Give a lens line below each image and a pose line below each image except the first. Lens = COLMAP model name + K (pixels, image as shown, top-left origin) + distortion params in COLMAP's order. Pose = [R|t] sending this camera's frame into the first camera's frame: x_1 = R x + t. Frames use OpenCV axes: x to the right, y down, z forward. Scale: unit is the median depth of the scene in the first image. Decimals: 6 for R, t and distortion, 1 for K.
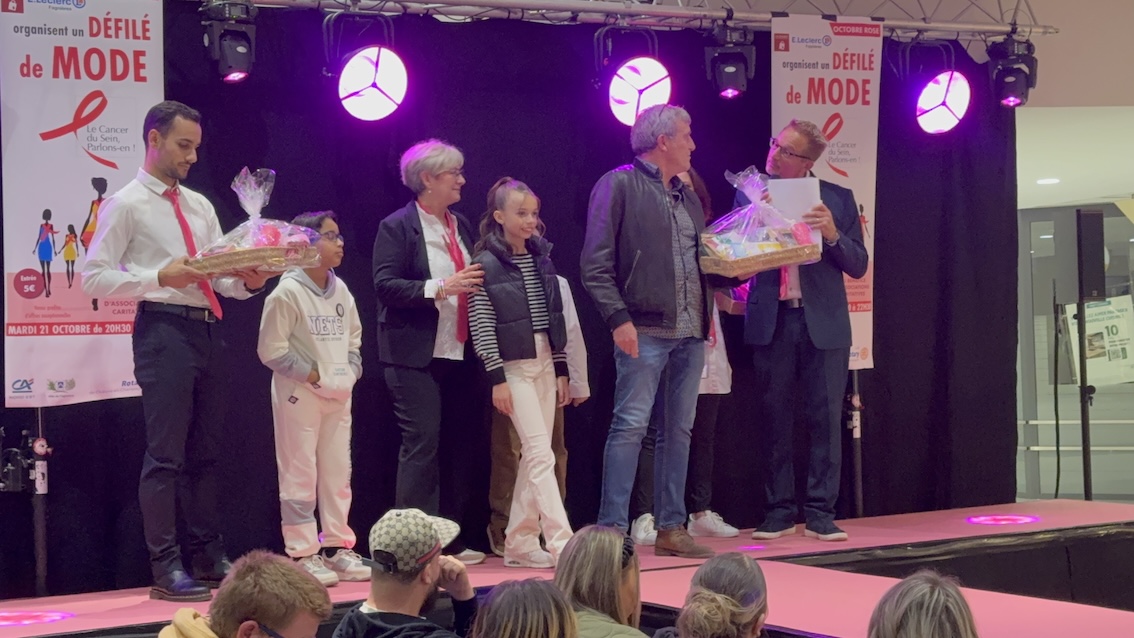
lens RADIAL K [[1966.0, 0, 562.1], [0, 1966.0, 334.5], [0, 0, 1]] dist [0.138036, -0.043512]
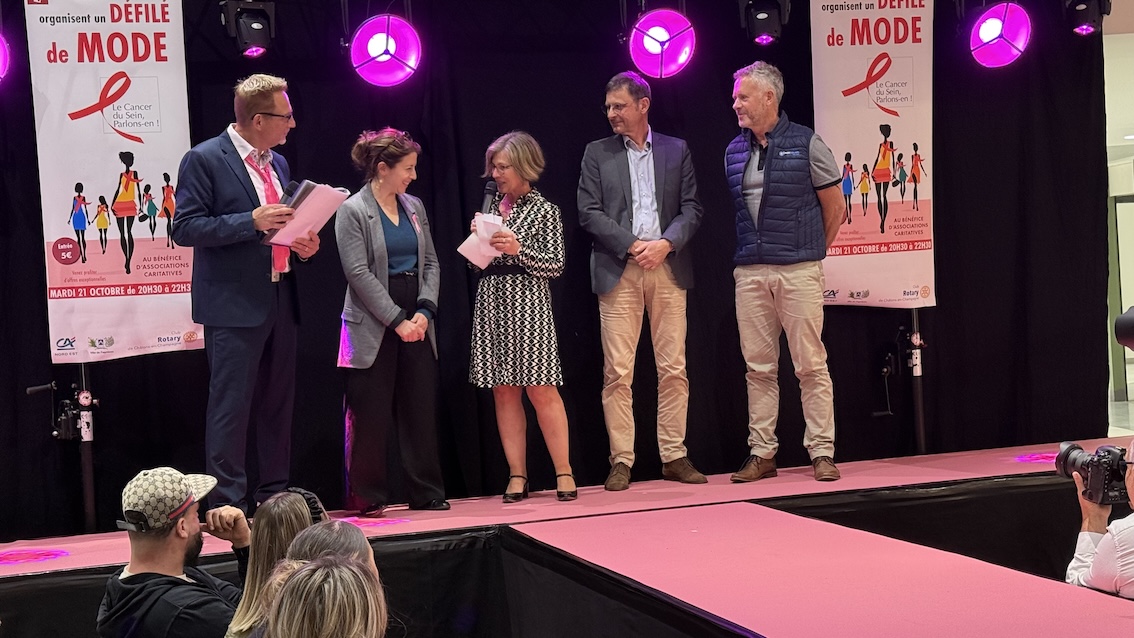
lens RADIAL K [[1749.0, 0, 567.0], [0, 1749.0, 319.0], [0, 0, 1]] dist [0.134029, -0.040677]
pose [[0.972494, -0.022627, -0.231825, 0.221706], [0.028367, 0.999367, 0.021458, -0.001100], [0.231193, -0.027444, 0.972521, 0.106667]]
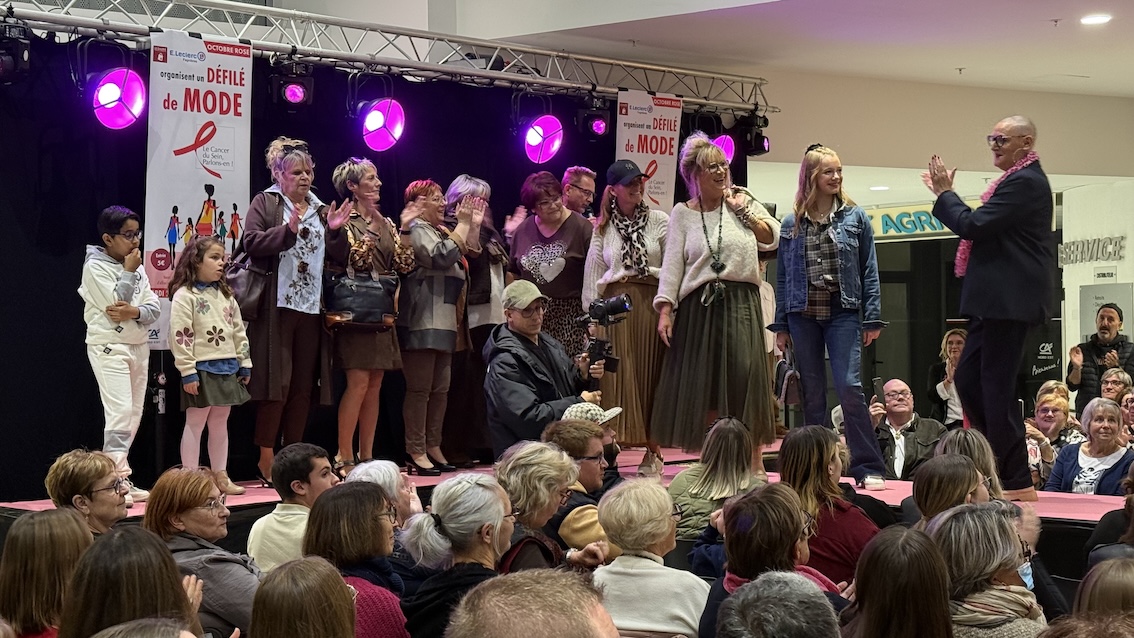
lens RADIAL K [[1783.4, 0, 567.0], [0, 1783.4, 319.0], [0, 0, 1]] dist [0.110277, 0.102734]
pose [[0.956105, 0.026571, 0.291816, -0.350614], [-0.025186, 0.999647, -0.008504, 0.018358], [-0.291939, 0.000781, 0.956437, -0.258561]]
